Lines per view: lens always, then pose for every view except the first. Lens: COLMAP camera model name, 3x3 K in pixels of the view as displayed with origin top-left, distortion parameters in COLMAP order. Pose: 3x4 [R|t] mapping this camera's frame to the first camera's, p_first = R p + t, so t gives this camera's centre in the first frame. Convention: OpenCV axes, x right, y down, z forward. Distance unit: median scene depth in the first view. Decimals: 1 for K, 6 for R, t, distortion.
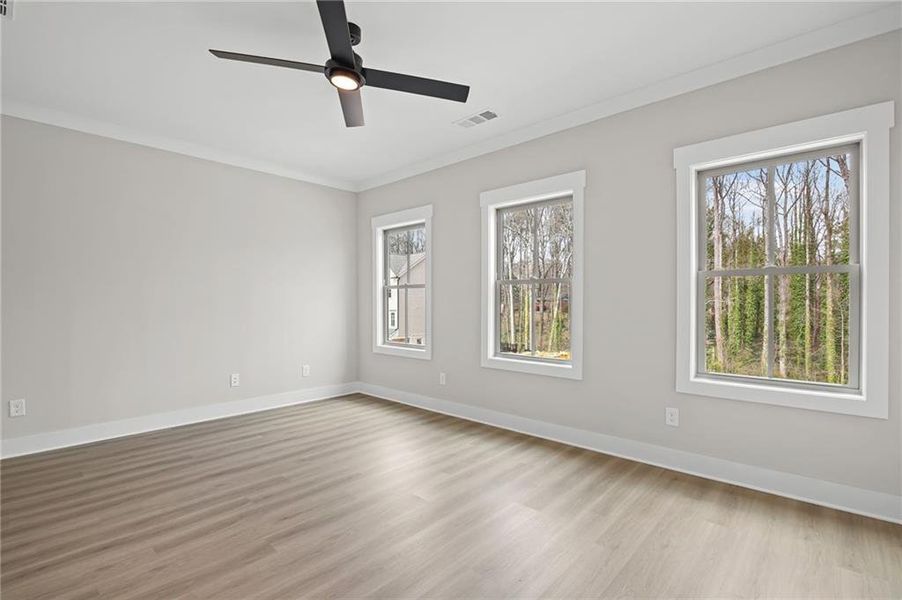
lens RADIAL K [[419.6, 0, 457.1], [0, 419.6, 302.7], [0, 0, 1]] dist [-0.014771, -0.000124]
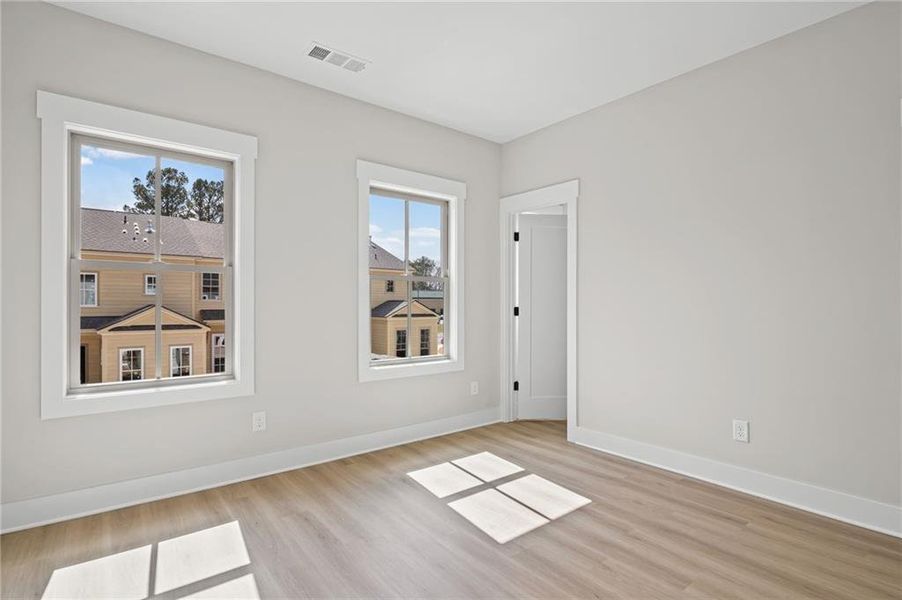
lens RADIAL K [[478.4, 0, 436.4], [0, 478.4, 302.1], [0, 0, 1]] dist [-0.016568, -0.002238]
pose [[0.136118, 0.000632, 0.990692, -0.272117], [-0.006175, 0.999981, 0.000211, 0.000442], [-0.990673, -0.006146, 0.136119, 0.249021]]
